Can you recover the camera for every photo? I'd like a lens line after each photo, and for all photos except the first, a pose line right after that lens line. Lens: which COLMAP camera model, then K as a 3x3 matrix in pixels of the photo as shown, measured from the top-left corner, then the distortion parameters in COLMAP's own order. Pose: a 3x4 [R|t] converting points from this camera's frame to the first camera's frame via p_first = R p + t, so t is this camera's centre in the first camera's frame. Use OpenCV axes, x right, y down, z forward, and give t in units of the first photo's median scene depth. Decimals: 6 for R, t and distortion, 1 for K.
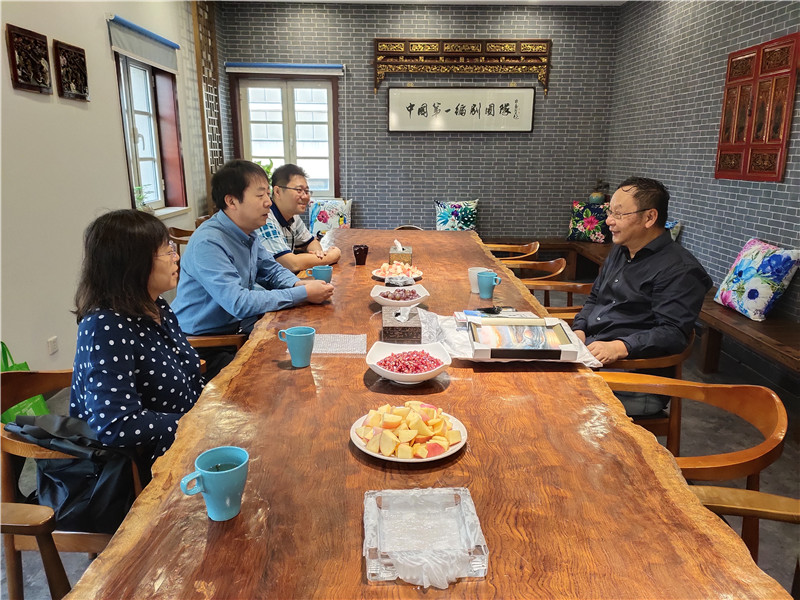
lens RADIAL K [[596.8, 0, 404.8], [0, 596.8, 303.0], [0, 0, 1]] dist [0.067907, -0.063181]
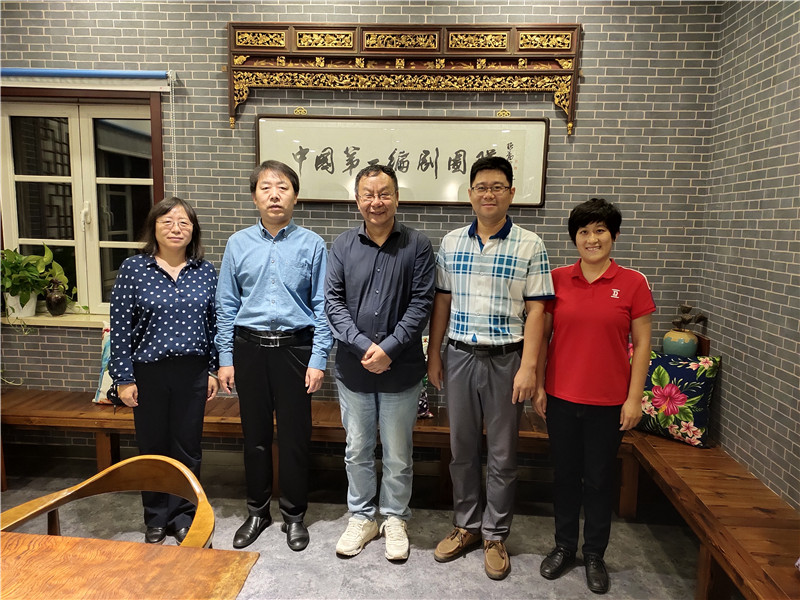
lens RADIAL K [[596.8, 0, 395.7], [0, 596.8, 298.2], [0, 0, 1]] dist [0.067907, -0.063181]
pose [[0.996324, 0.031266, -0.079756, 0.137520], [-0.040853, 0.991744, -0.121555, -0.148660], [0.075297, 0.124367, 0.989375, 0.526718]]
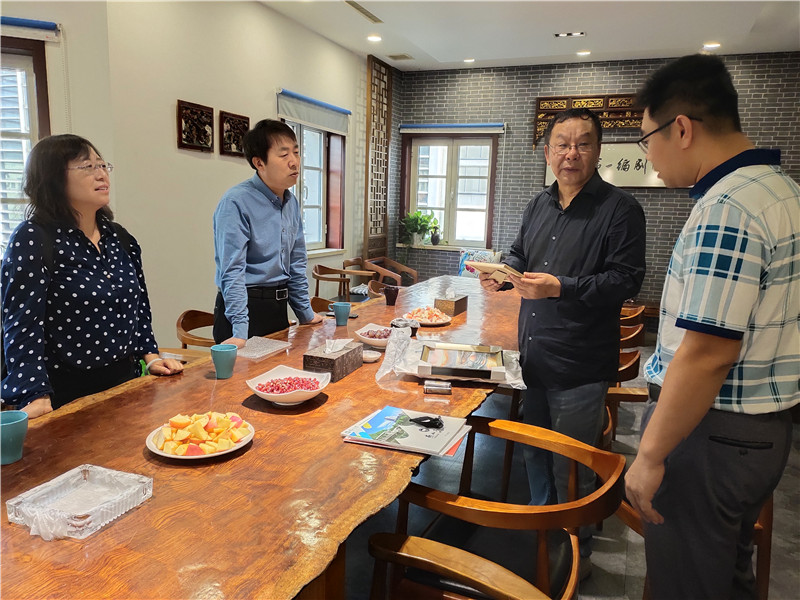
lens RADIAL K [[596.8, 0, 396.7], [0, 596.8, 298.9], [0, 0, 1]] dist [0.067907, -0.063181]
pose [[0.923328, 0.088030, -0.373787, 0.140063], [-0.122173, 0.990135, -0.068607, -0.001960], [0.364060, 0.109013, 0.924974, 0.007748]]
